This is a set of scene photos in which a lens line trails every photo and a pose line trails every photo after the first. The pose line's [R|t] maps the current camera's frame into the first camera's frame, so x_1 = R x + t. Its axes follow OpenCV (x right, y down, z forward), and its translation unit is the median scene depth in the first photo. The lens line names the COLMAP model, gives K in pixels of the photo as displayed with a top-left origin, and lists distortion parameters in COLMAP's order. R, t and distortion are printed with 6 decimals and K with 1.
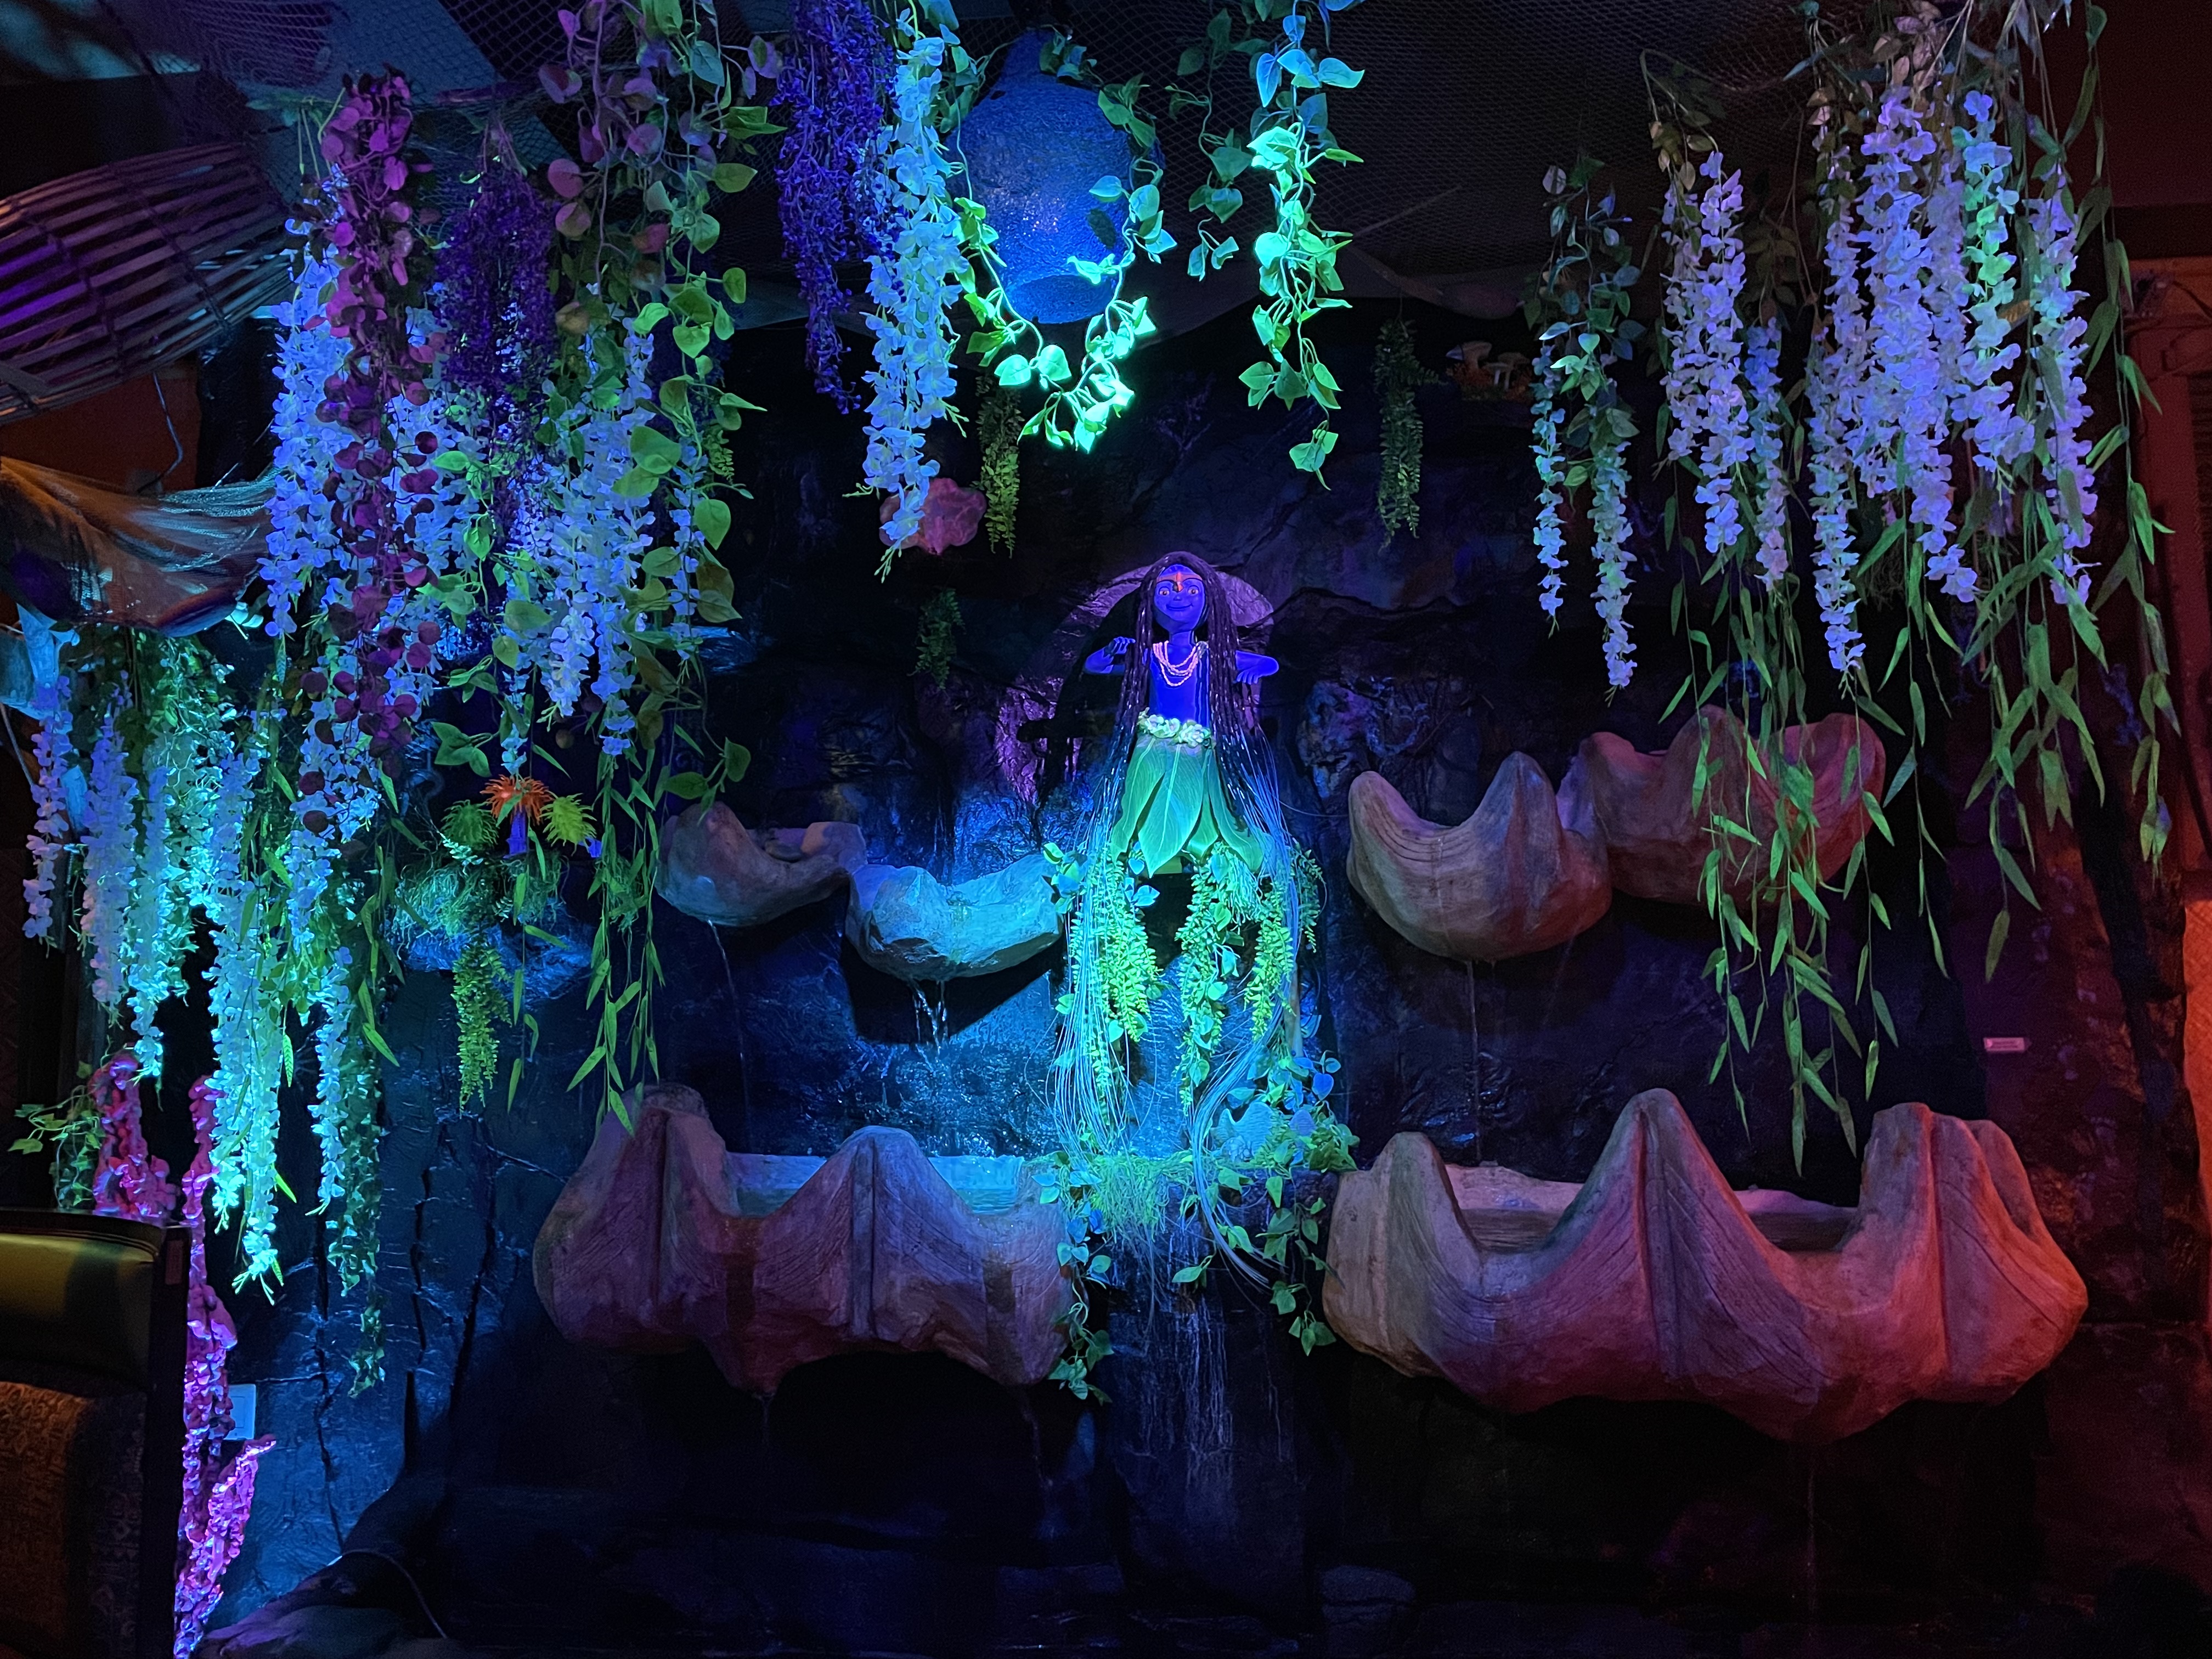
lens RADIAL K [[1761.5, 0, 1111.3], [0, 1761.5, 824.0], [0, 0, 1]] dist [0.107922, -0.154052]
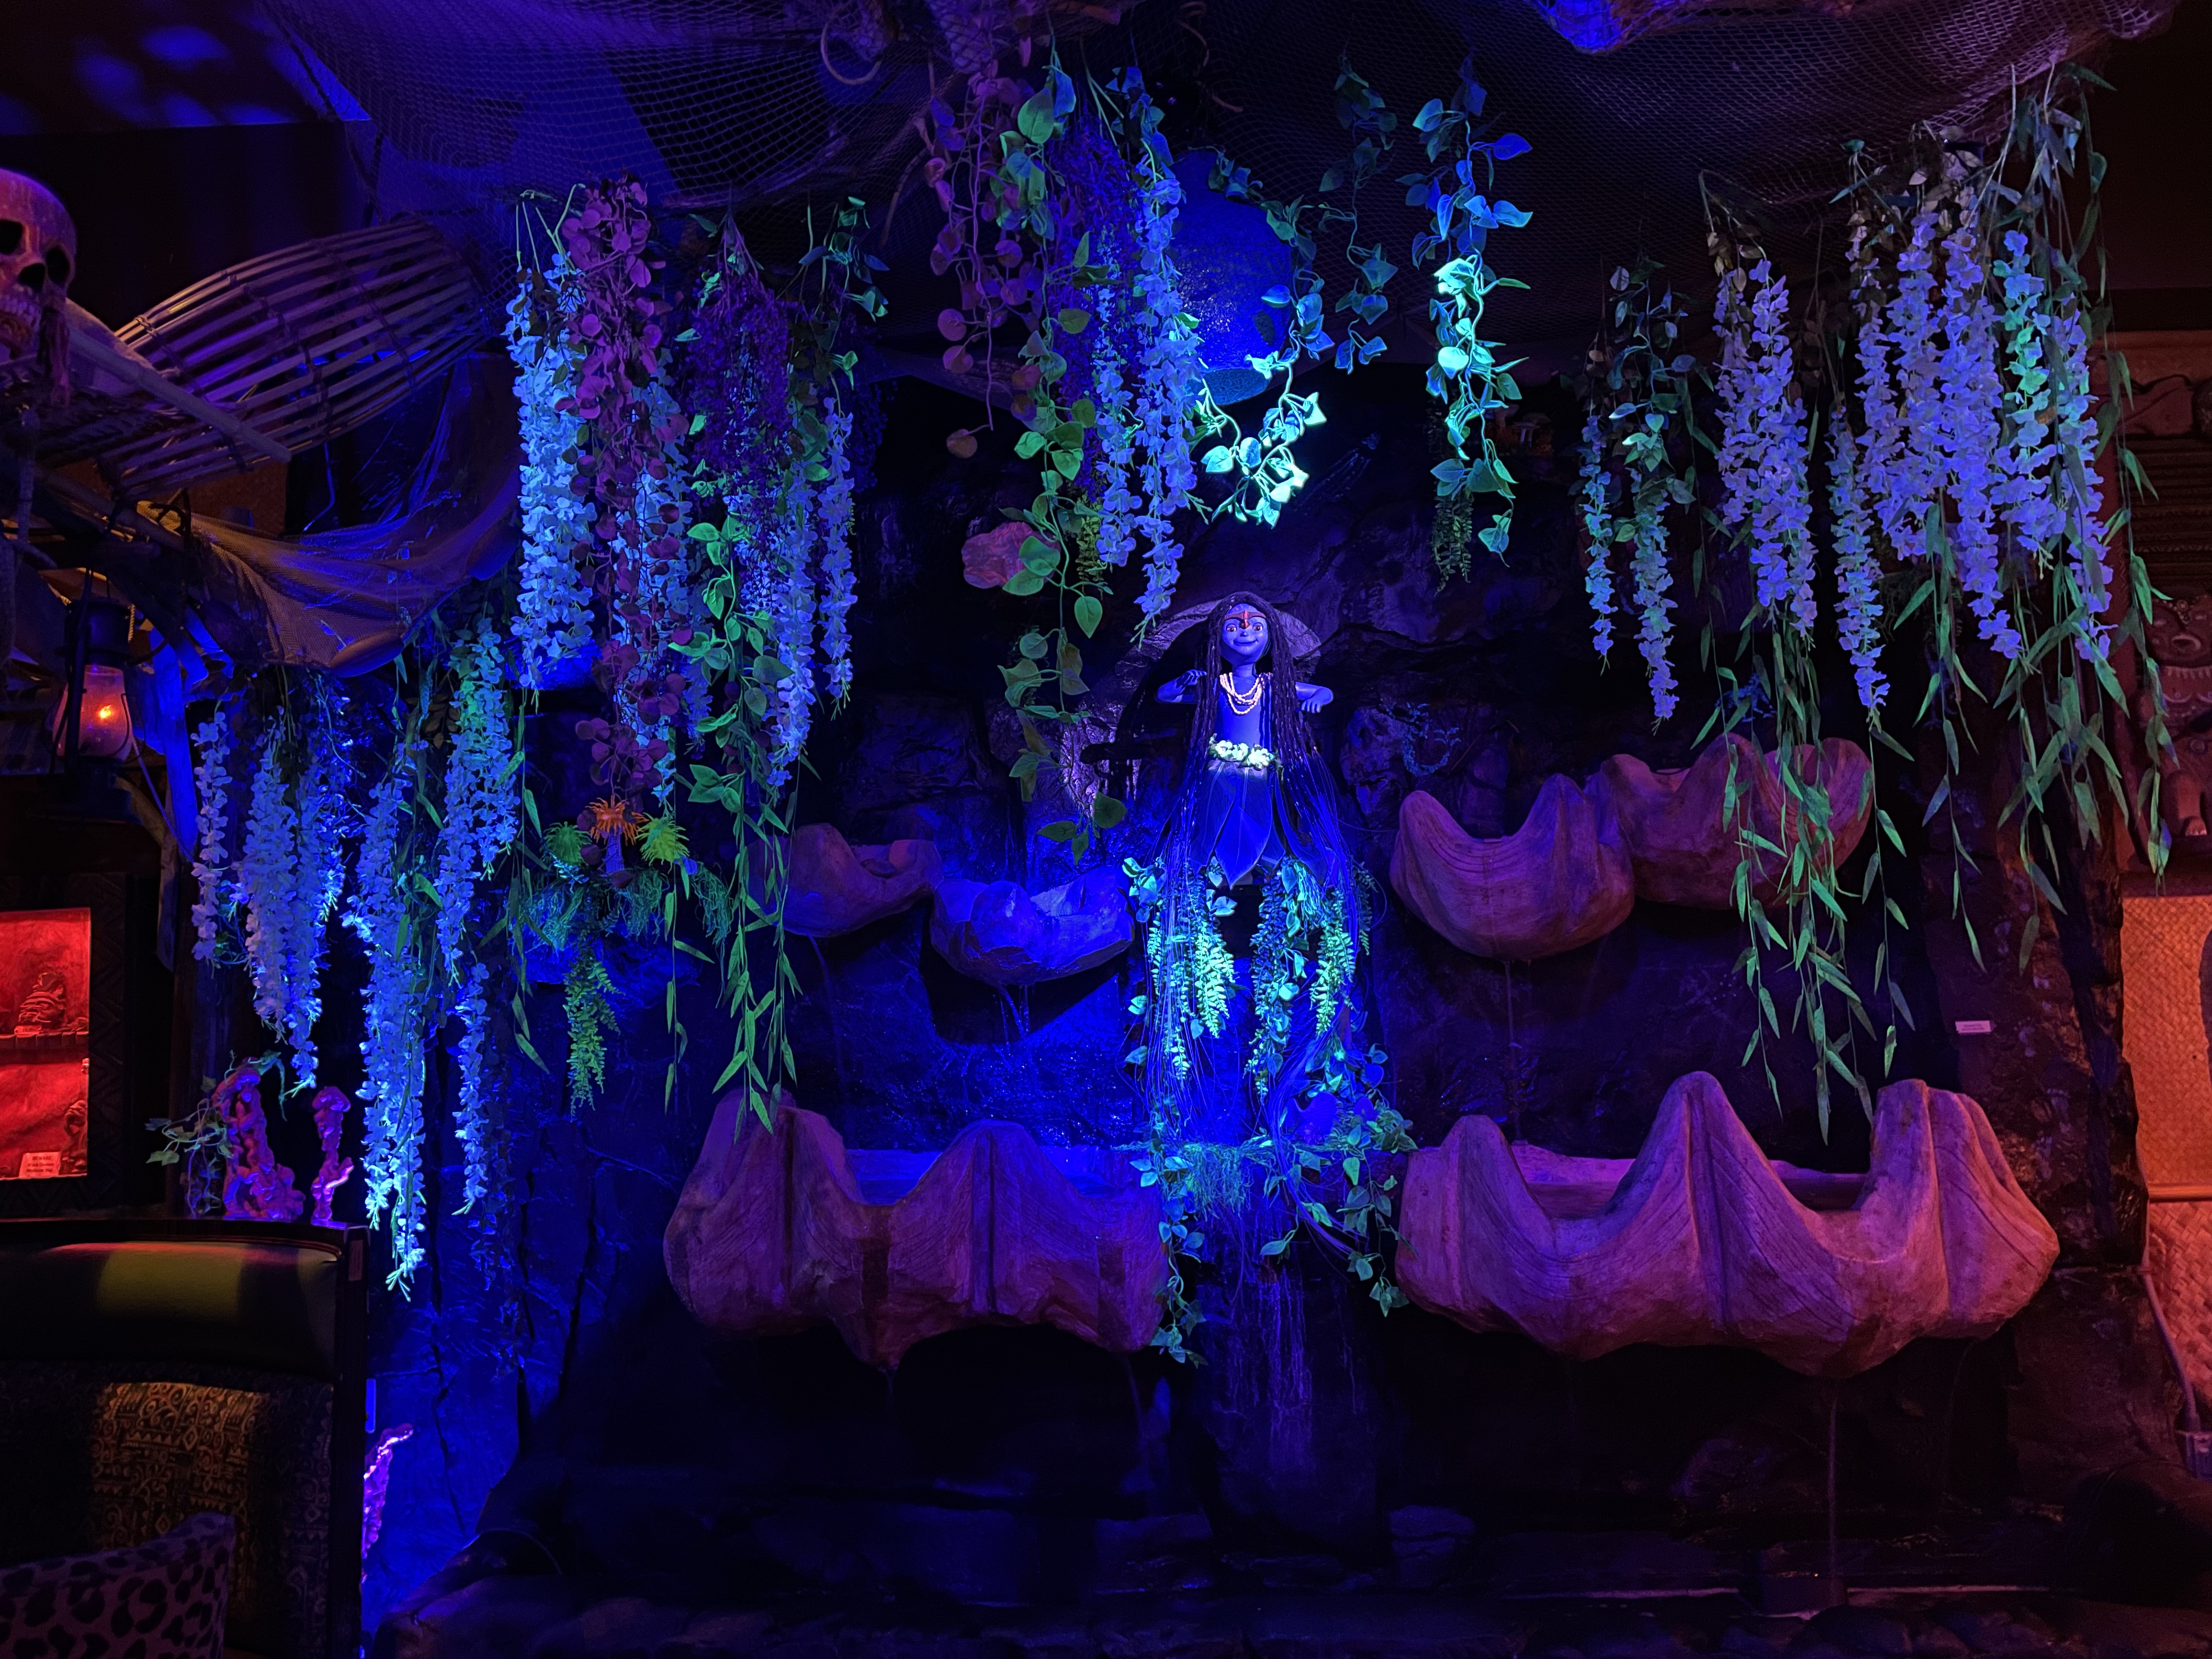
lens RADIAL K [[1761.5, 0, 1111.3], [0, 1761.5, 824.0], [0, 0, 1]] dist [0.107922, -0.154052]
pose [[0.996646, -0.008658, 0.081376, -0.154310], [0.008546, 0.999962, 0.001732, -0.014217], [-0.081387, -0.001031, 0.996682, -0.101278]]
